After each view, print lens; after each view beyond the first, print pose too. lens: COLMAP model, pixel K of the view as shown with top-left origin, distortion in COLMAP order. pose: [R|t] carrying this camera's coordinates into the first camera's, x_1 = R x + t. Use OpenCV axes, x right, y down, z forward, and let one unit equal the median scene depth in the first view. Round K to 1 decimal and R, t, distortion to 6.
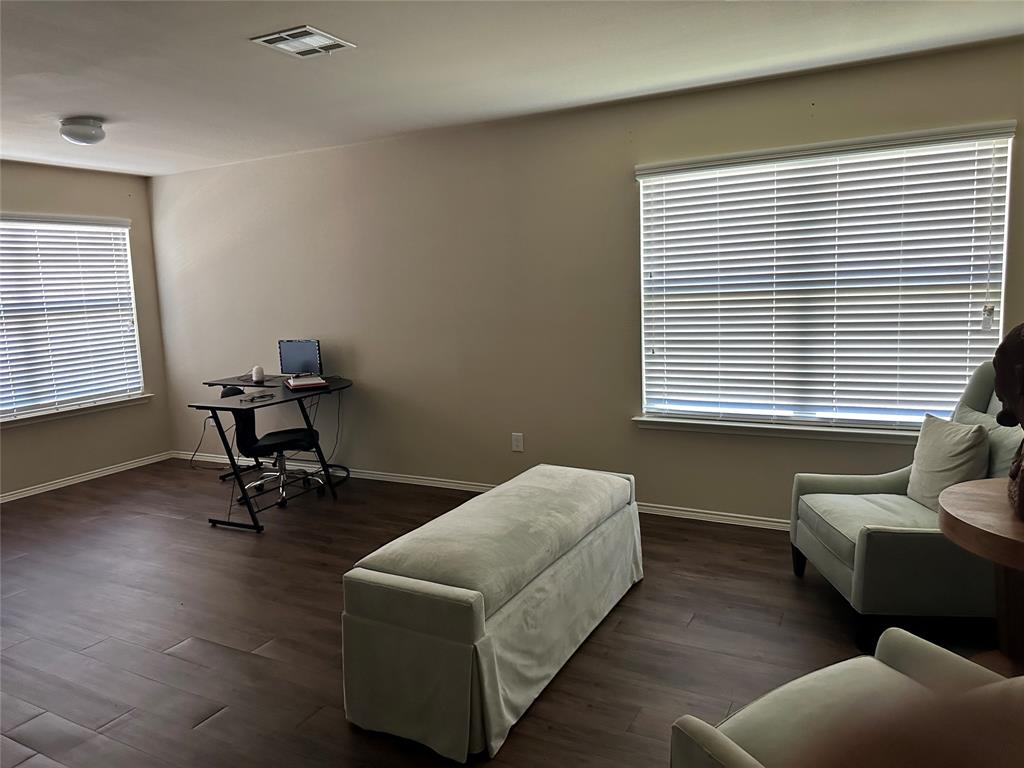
lens RADIAL K [[727.2, 0, 514.3], [0, 727.2, 385.9], [0, 0, 1]] dist [0.074981, -0.012126]
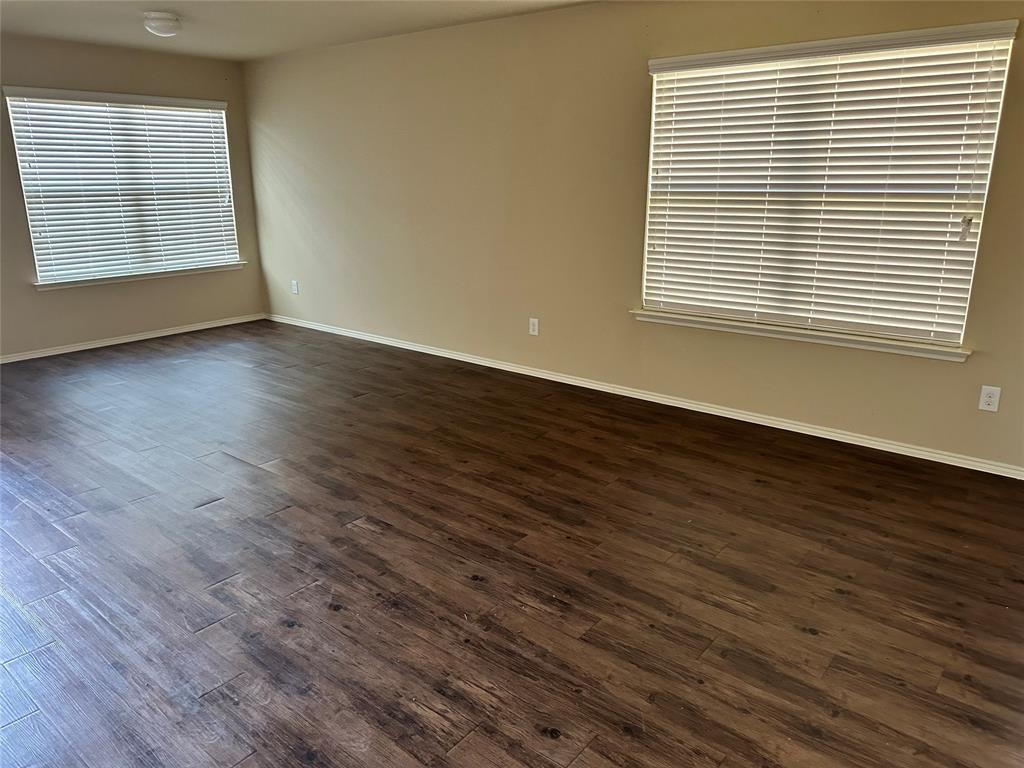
lens RADIAL K [[727.2, 0, 510.9], [0, 727.2, 377.8], [0, 0, 1]] dist [0.074981, -0.012126]
pose [[0.983342, 0.089731, -0.158075, 0.185281], [-0.067641, 0.987843, 0.139970, 0.005717], [0.168713, -0.126946, 0.977456, -0.094481]]
